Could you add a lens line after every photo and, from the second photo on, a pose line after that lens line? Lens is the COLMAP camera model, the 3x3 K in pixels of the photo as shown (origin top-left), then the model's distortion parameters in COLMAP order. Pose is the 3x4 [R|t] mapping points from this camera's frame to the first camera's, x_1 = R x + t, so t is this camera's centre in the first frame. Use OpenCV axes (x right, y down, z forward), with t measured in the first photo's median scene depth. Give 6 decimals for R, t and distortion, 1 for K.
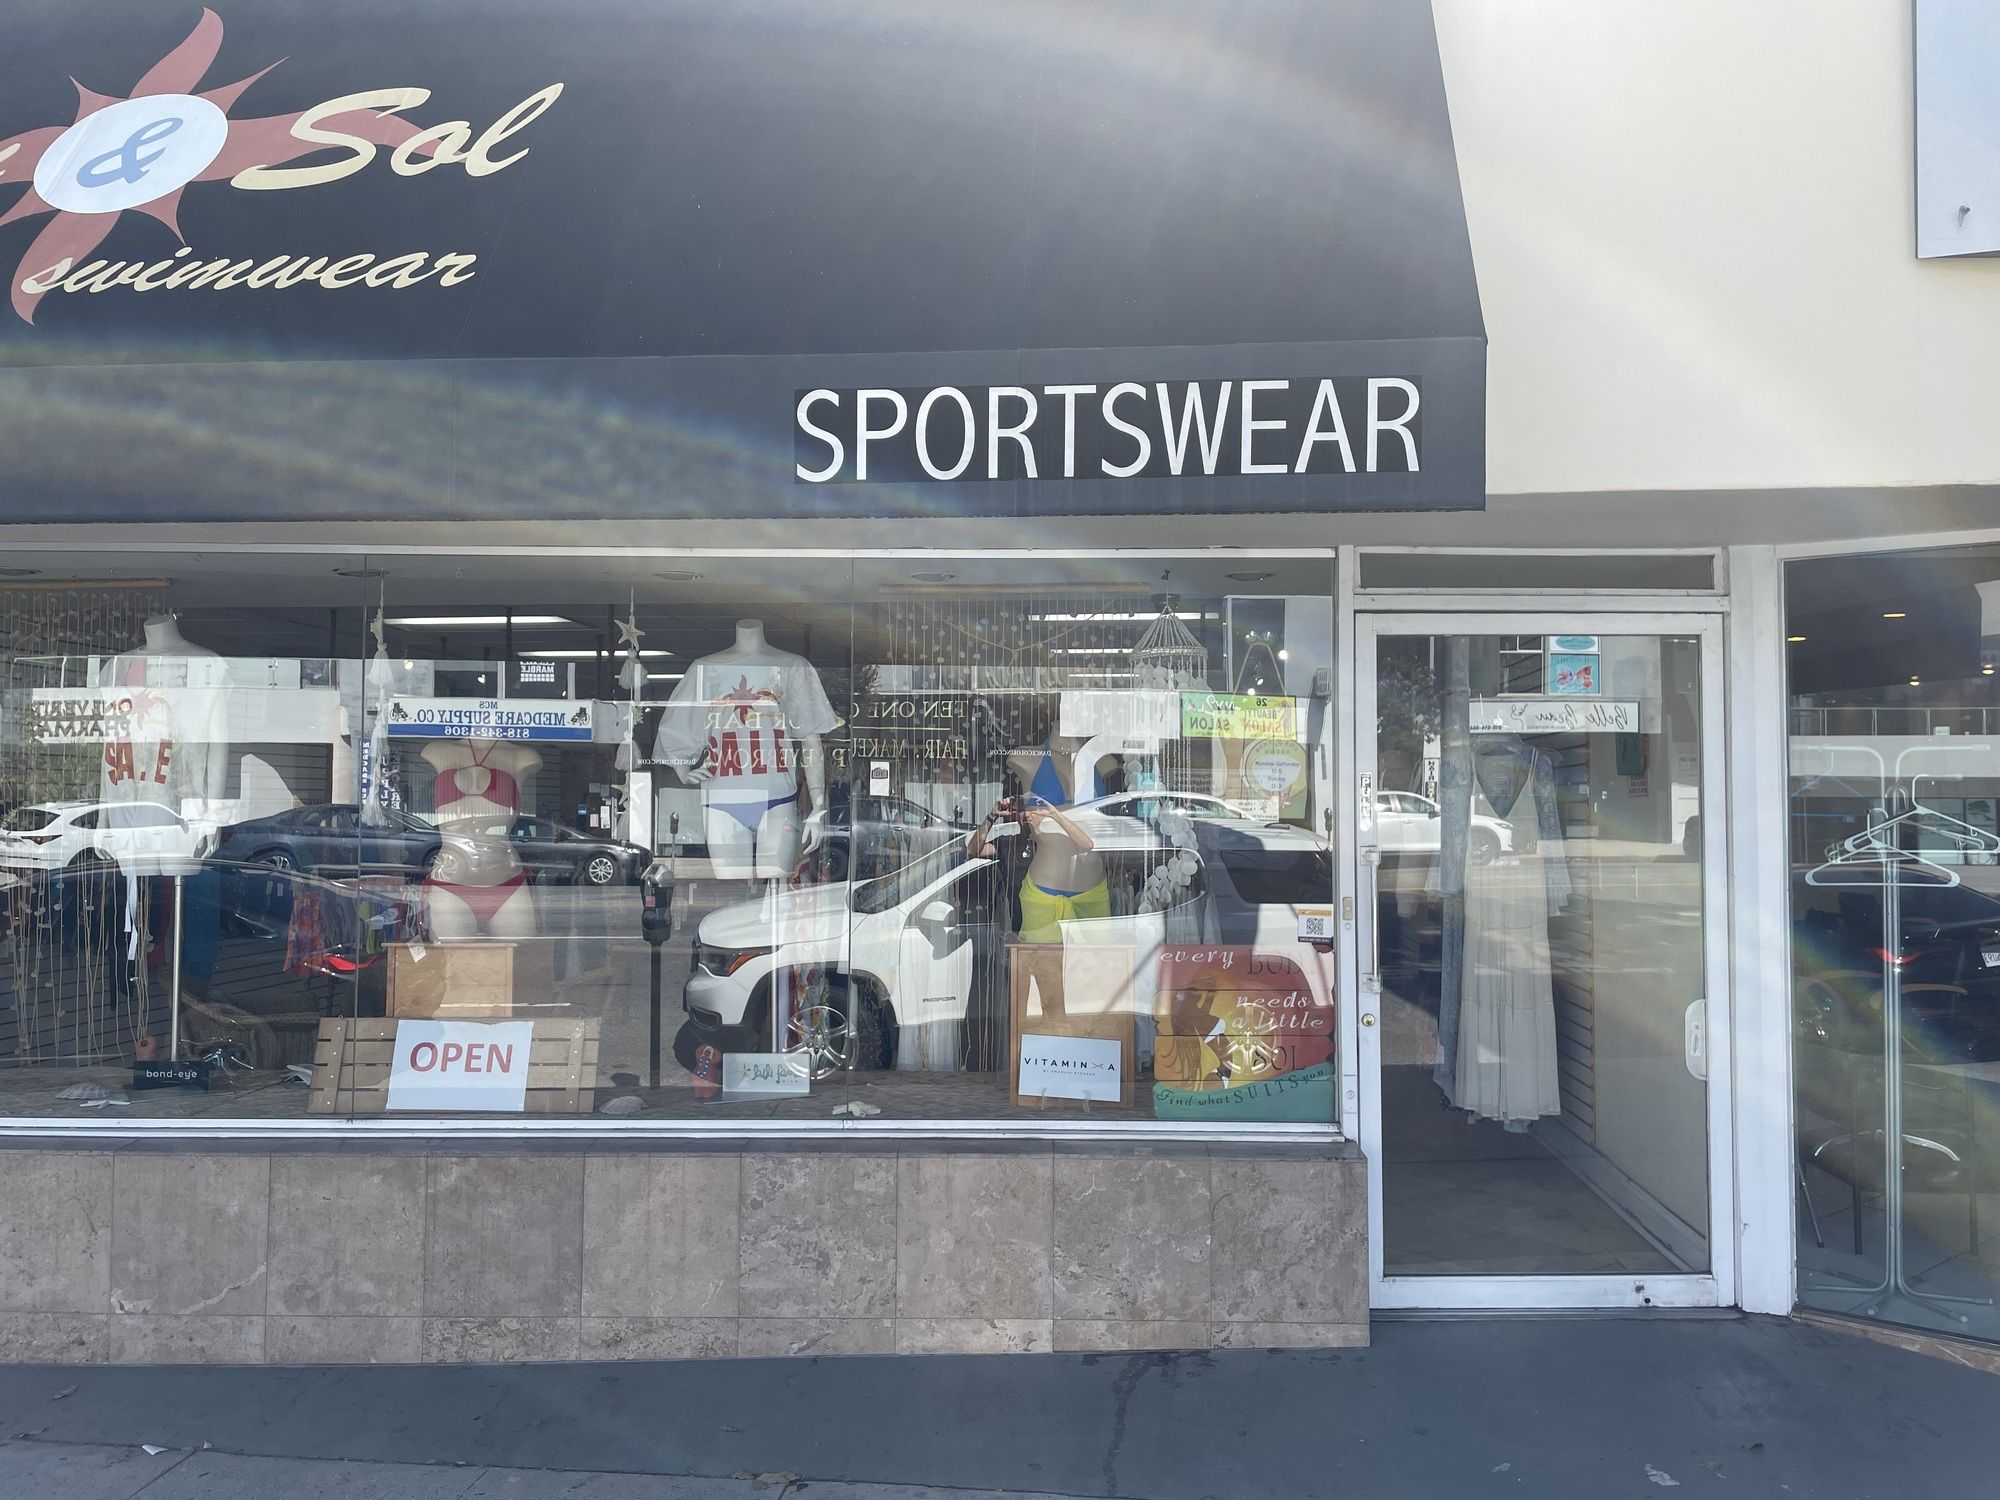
lens RADIAL K [[1517.5, 0, 1002.3], [0, 1517.5, 735.6], [0, 0, 1]] dist [0.096594, -0.131654]
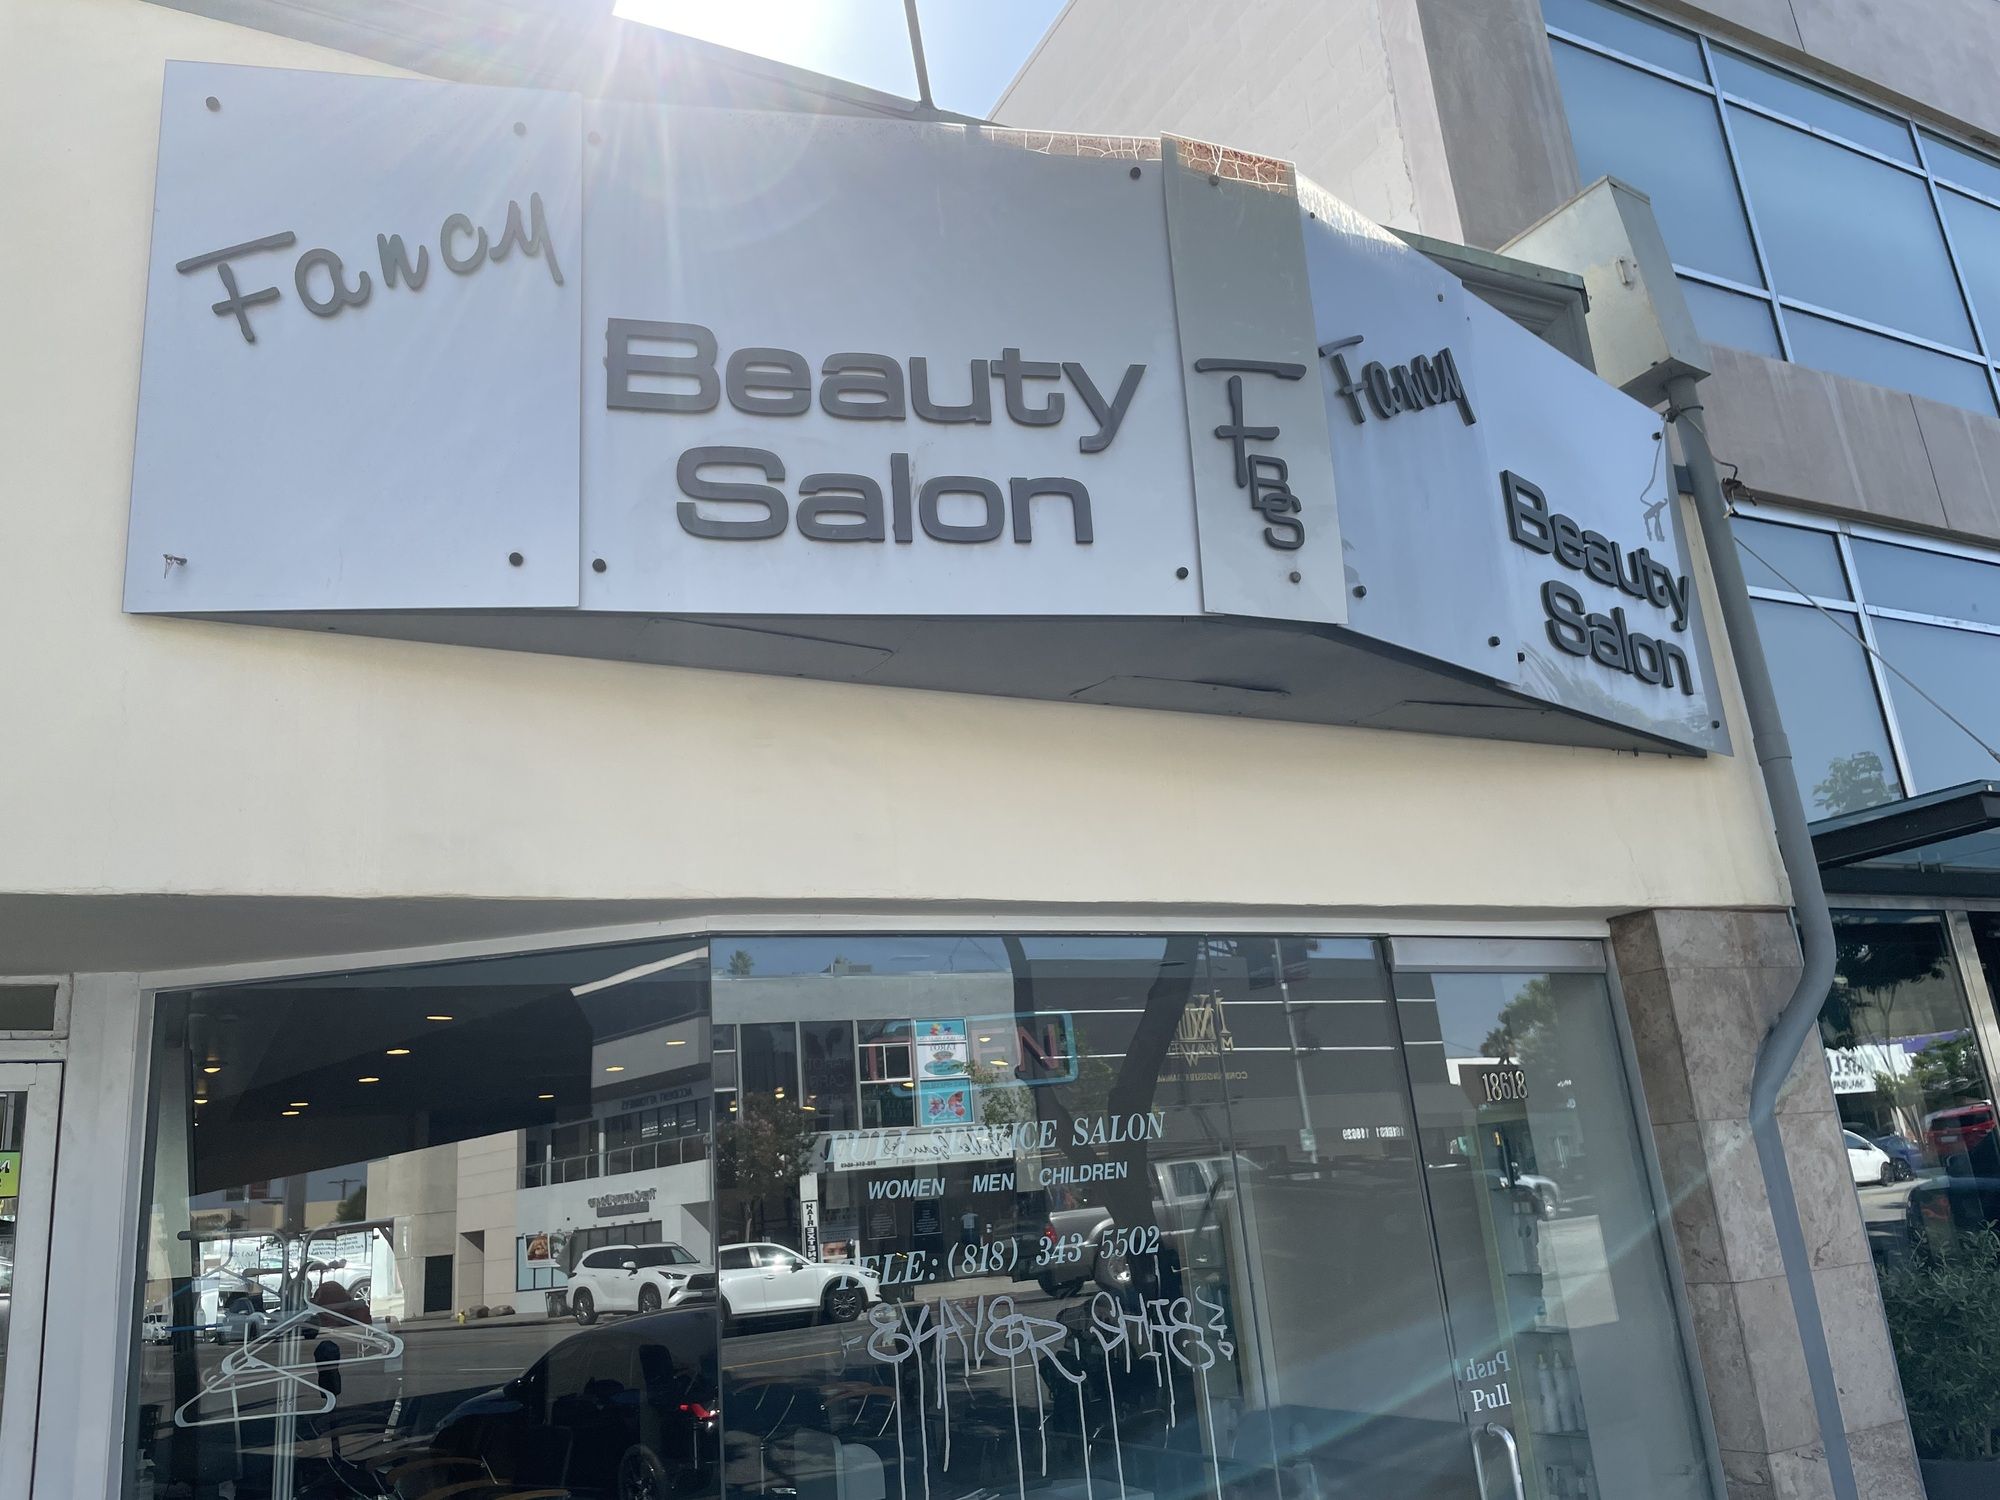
lens RADIAL K [[1517.5, 0, 1002.3], [0, 1517.5, 735.6], [0, 0, 1]] dist [0.096594, -0.131654]
pose [[0.834990, 0.087508, 0.543262, 0.675766], [0.064102, 0.965083, -0.253978, -0.017824], [-0.546519, 0.246893, 0.800226, 0.151155]]
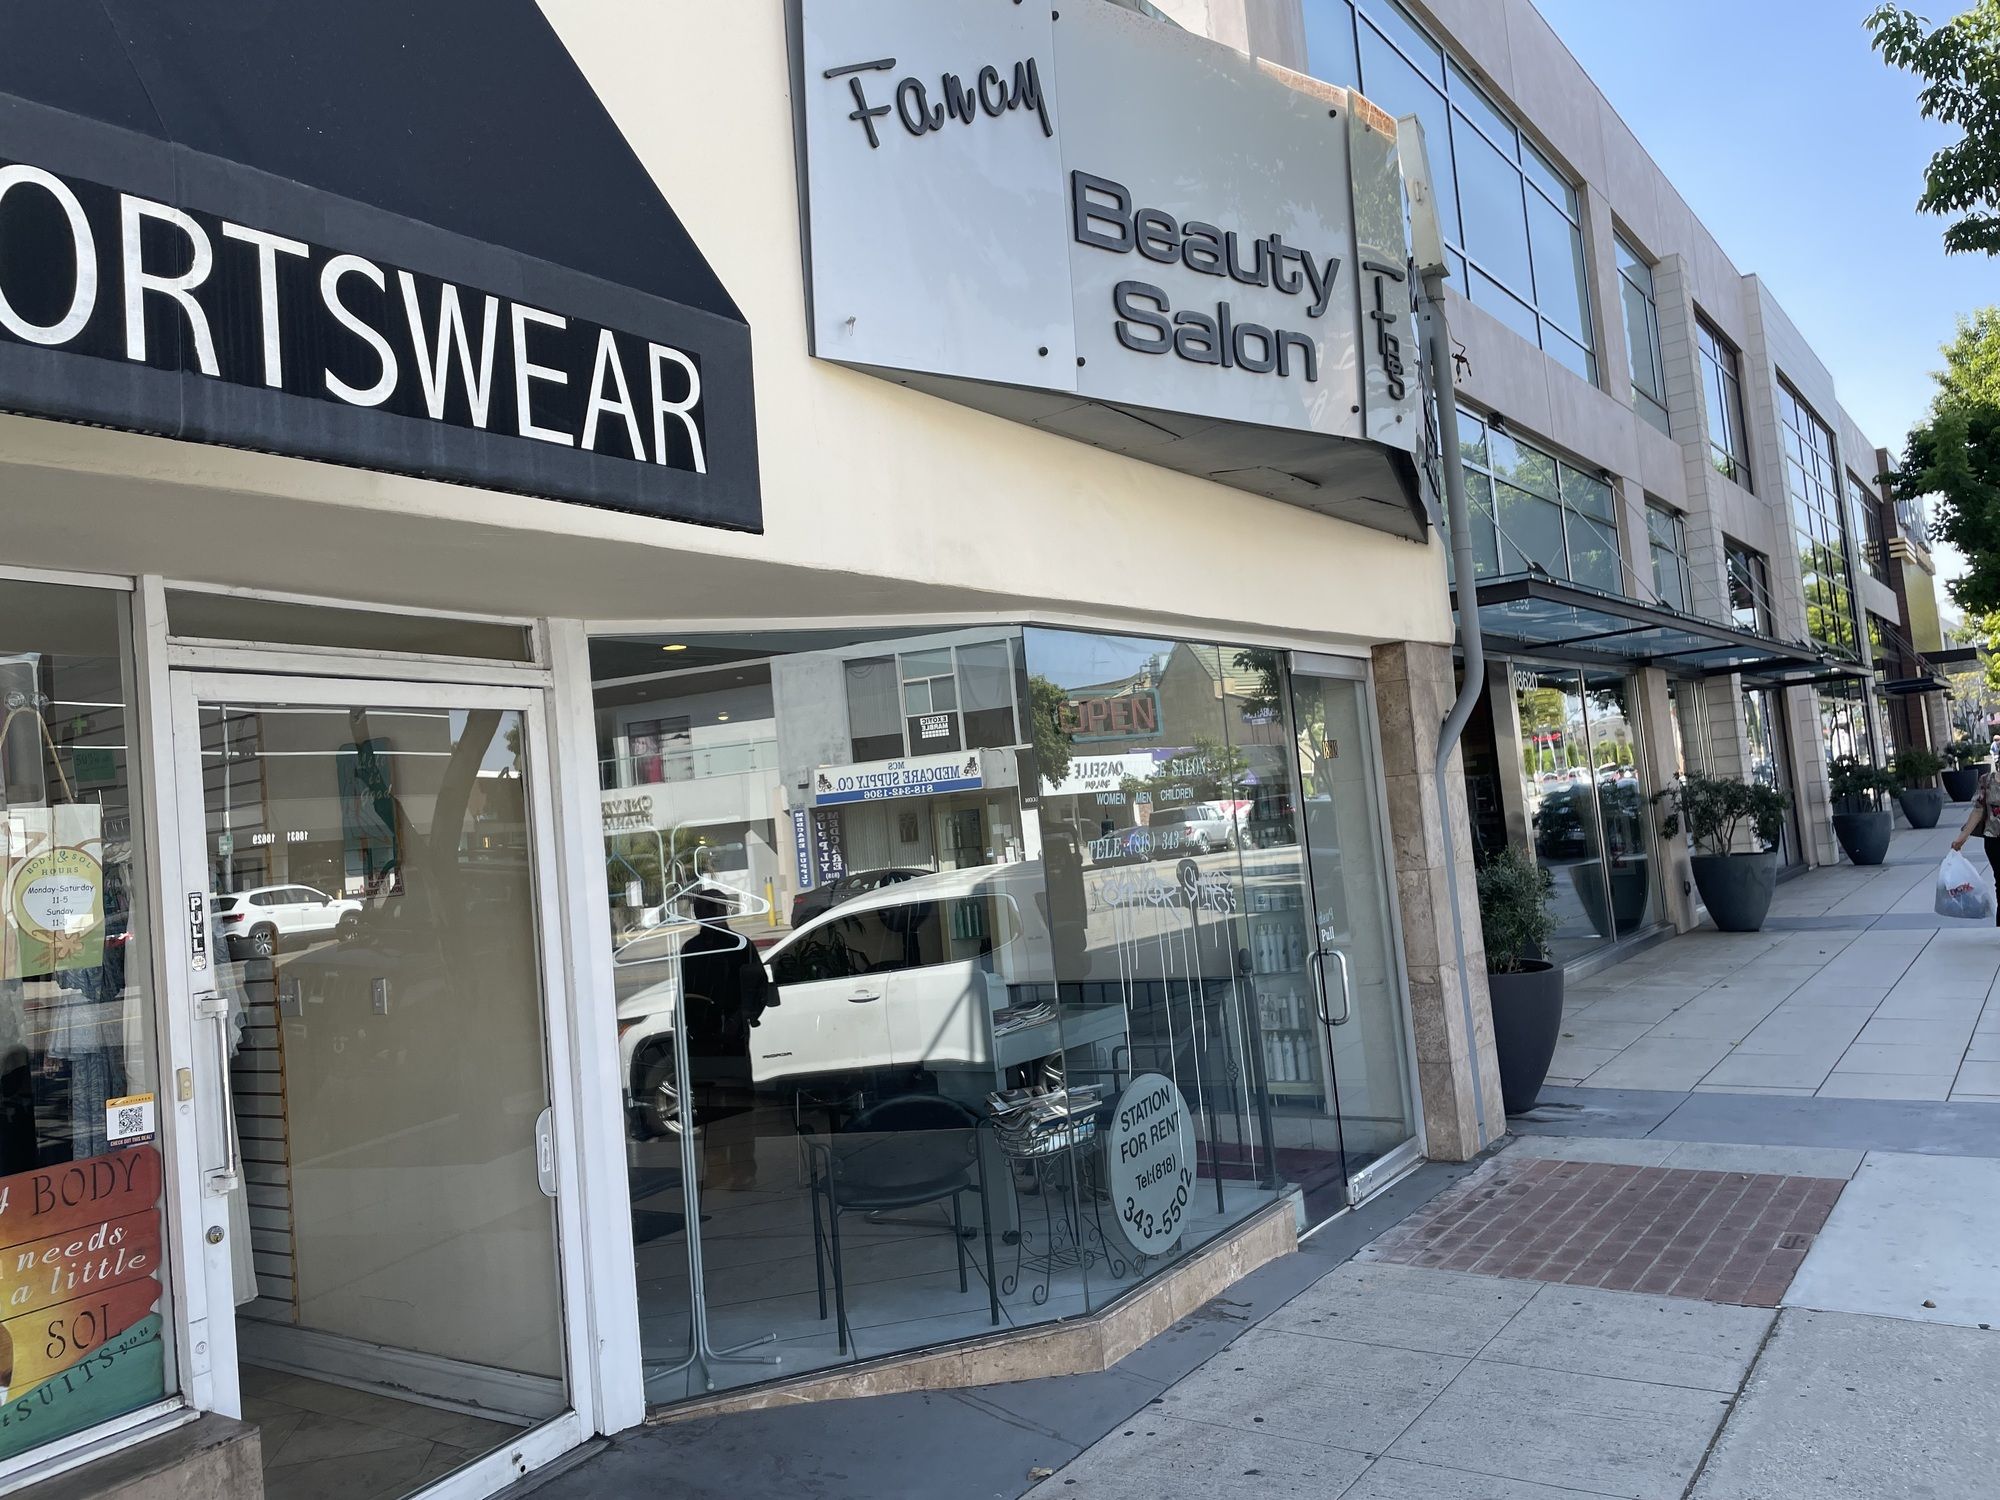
lens RADIAL K [[1517.5, 0, 1002.3], [0, 1517.5, 735.6], [0, 0, 1]] dist [0.096594, -0.131654]
pose [[0.490591, 0.004946, 0.871376, -0.328949], [0.056224, 0.997721, -0.037317, -0.000226], [-0.869574, 0.067300, 0.489195, 0.477818]]
